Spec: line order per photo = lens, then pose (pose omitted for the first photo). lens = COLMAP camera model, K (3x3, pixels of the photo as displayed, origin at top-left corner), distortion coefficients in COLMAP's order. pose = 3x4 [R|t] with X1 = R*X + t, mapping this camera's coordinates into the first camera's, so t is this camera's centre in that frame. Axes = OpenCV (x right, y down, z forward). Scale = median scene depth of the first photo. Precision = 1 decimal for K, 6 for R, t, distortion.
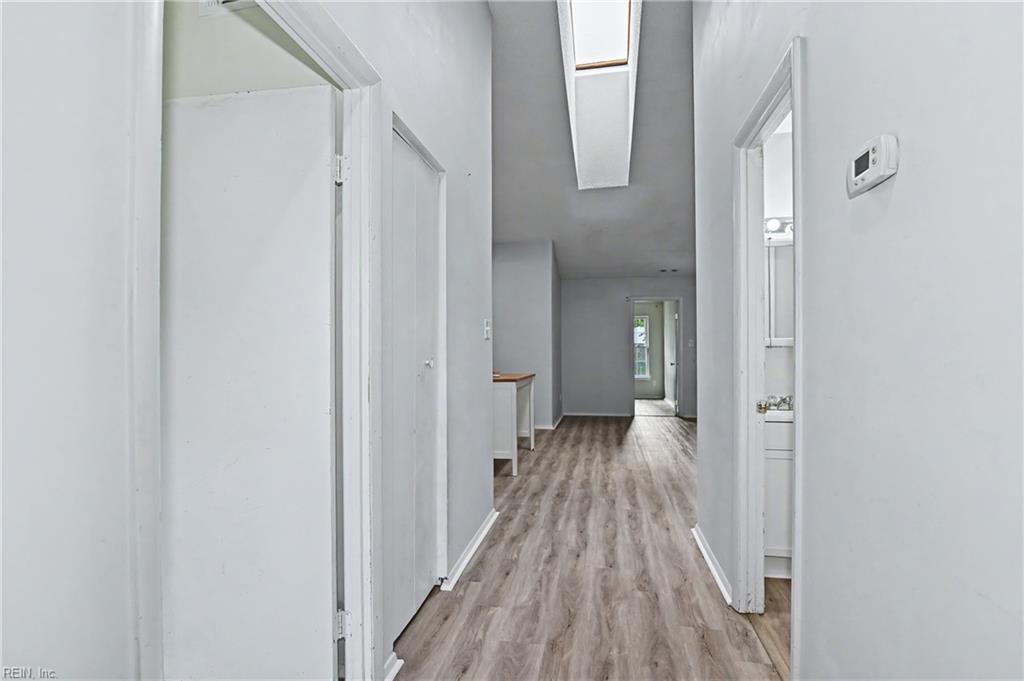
lens RADIAL K [[475.8, 0, 504.1], [0, 475.8, 356.0], [0, 0, 1]] dist [-0.018940, 0.002122]
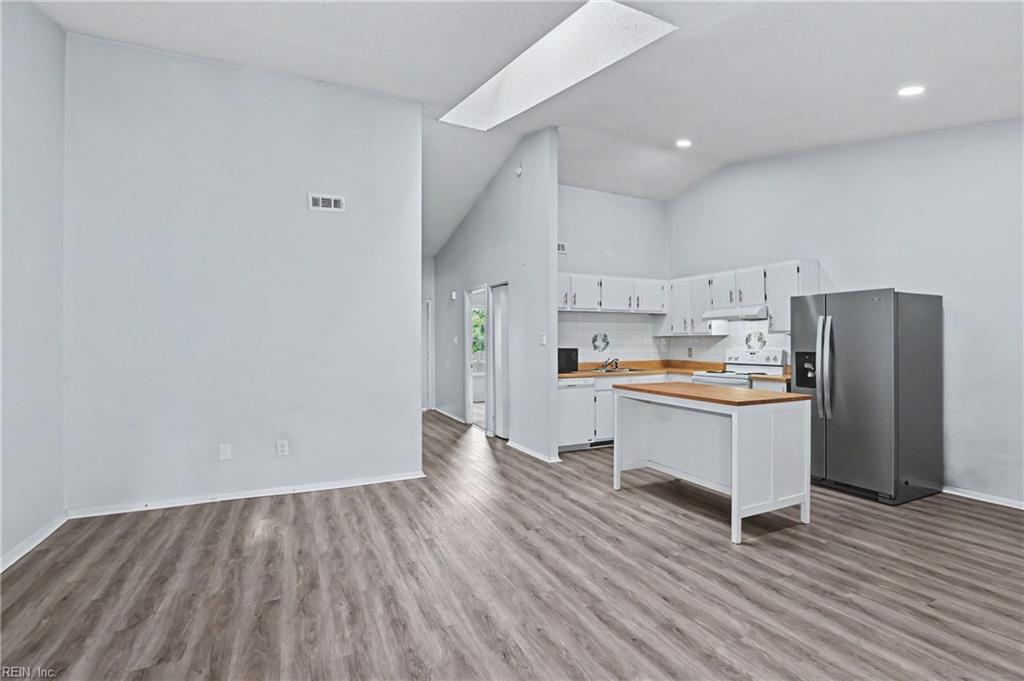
lens RADIAL K [[475.8, 0, 518.2], [0, 475.8, 339.3], [0, 0, 1]] dist [-0.018940, 0.002122]
pose [[-0.791500, 0.006464, -0.611135, 0.689113], [0.005068, 0.999979, 0.004013, -0.041877], [0.611149, 0.000079, -0.791516, 1.508715]]
